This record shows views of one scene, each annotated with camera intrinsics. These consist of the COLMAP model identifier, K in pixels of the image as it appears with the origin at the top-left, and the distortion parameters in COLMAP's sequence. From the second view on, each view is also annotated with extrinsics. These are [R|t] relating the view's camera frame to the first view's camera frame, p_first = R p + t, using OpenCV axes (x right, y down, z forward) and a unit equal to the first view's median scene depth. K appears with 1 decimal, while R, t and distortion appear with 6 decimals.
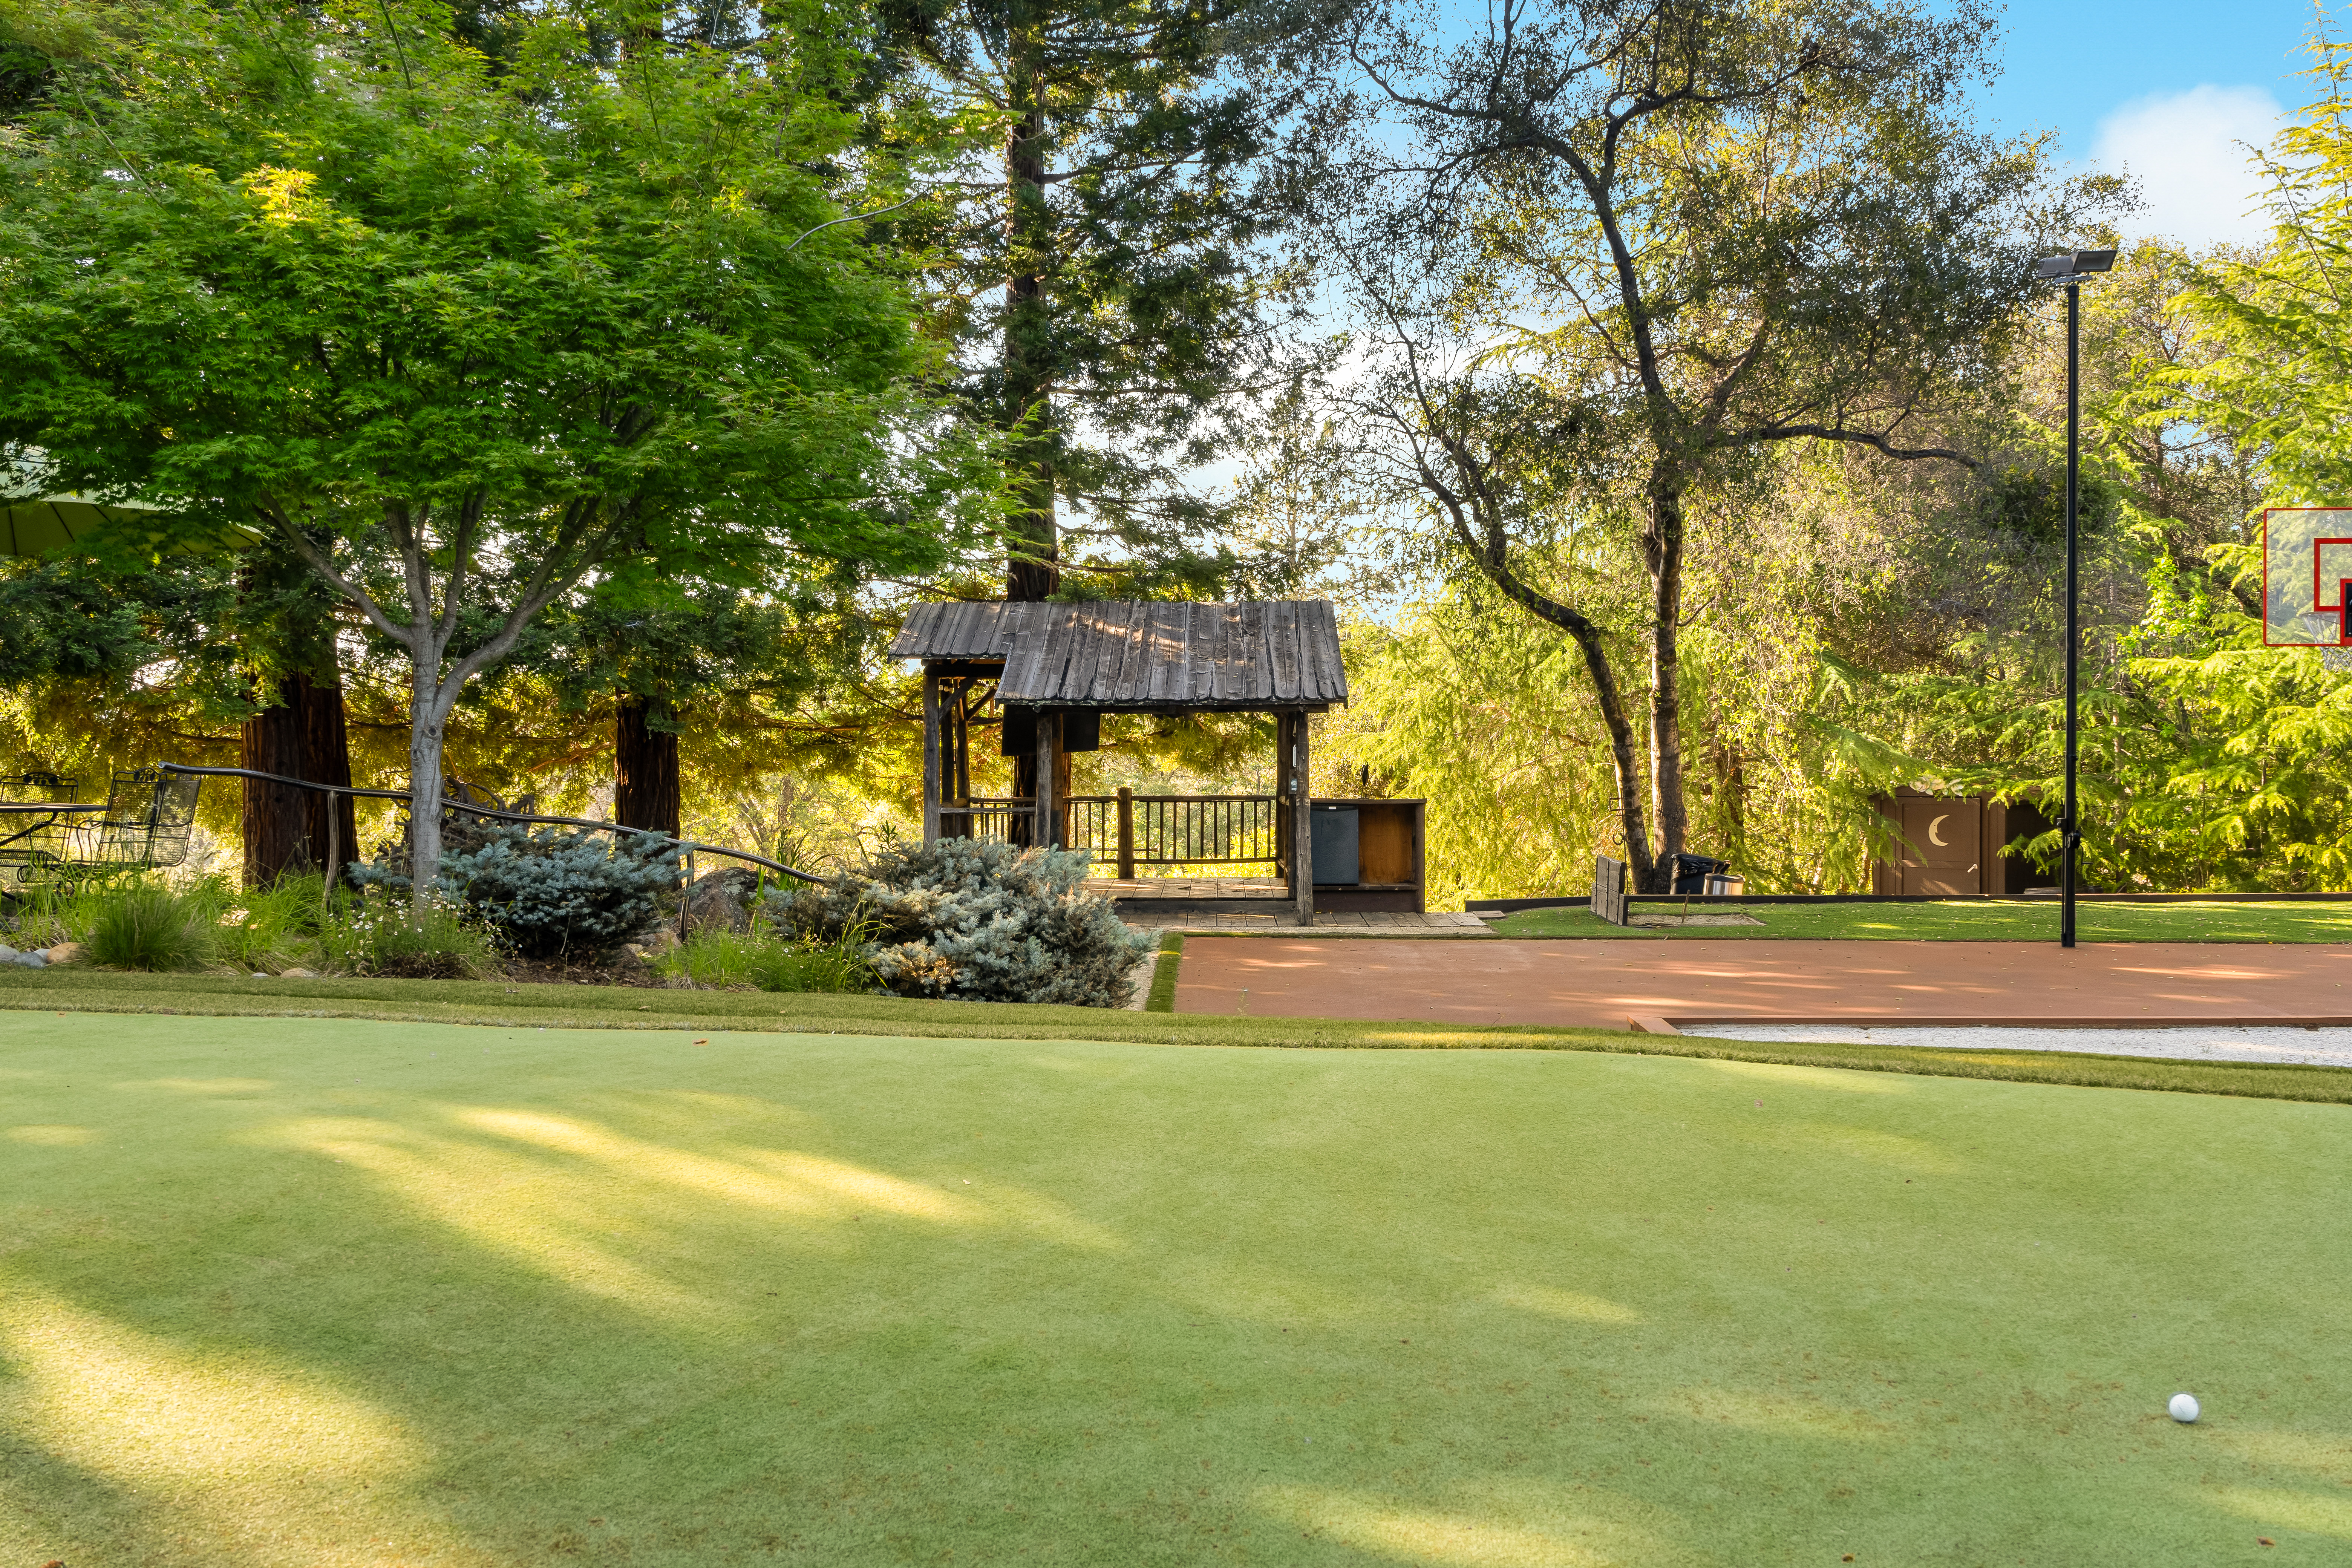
lens RADIAL K [[2647.1, 0, 1172.0], [0, 2647.1, 784.9], [0, 0, 1]] dist [0.005612, 0.000000]
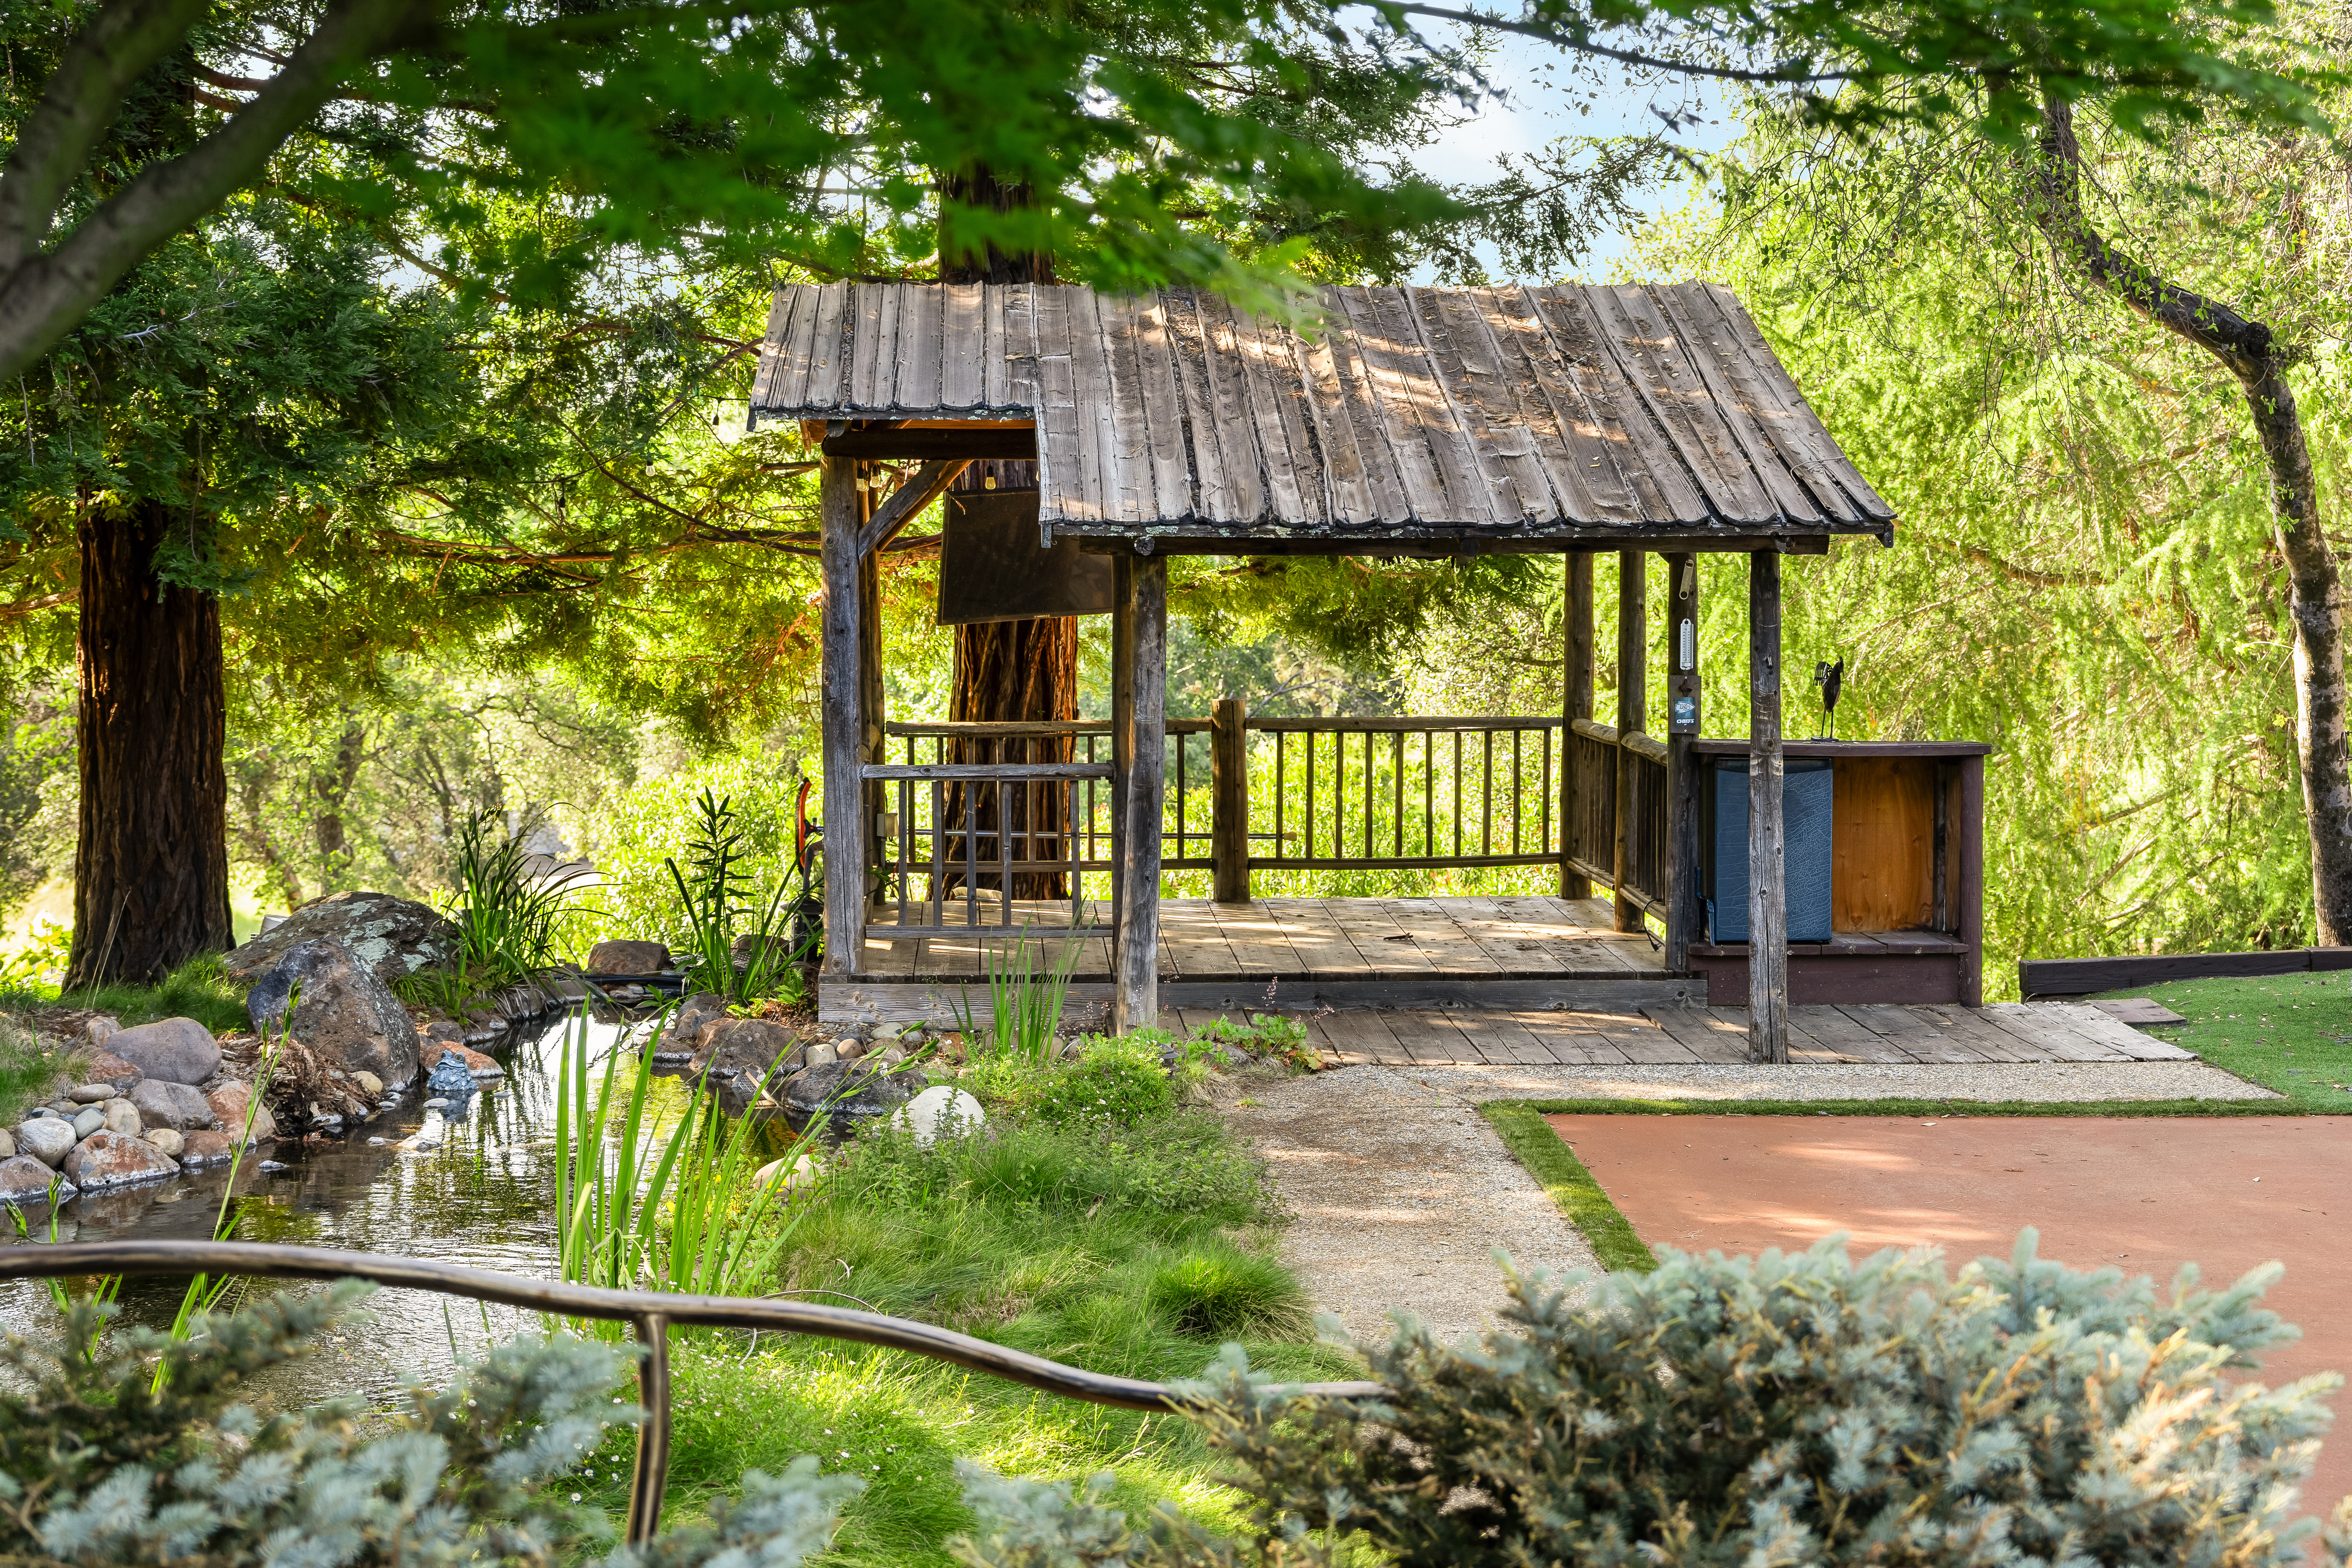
lens RADIAL K [[4087.1, 0, 1179.0], [0, 4087.1, 784.2], [0, 0, 1]] dist [-0.085640, 0.000000]
pose [[0.996746, -0.003134, 0.080549, -0.082040], [-0.001202, 0.998555, 0.053723, -0.021867], [-0.080601, -0.053645, 0.995302, 0.309623]]
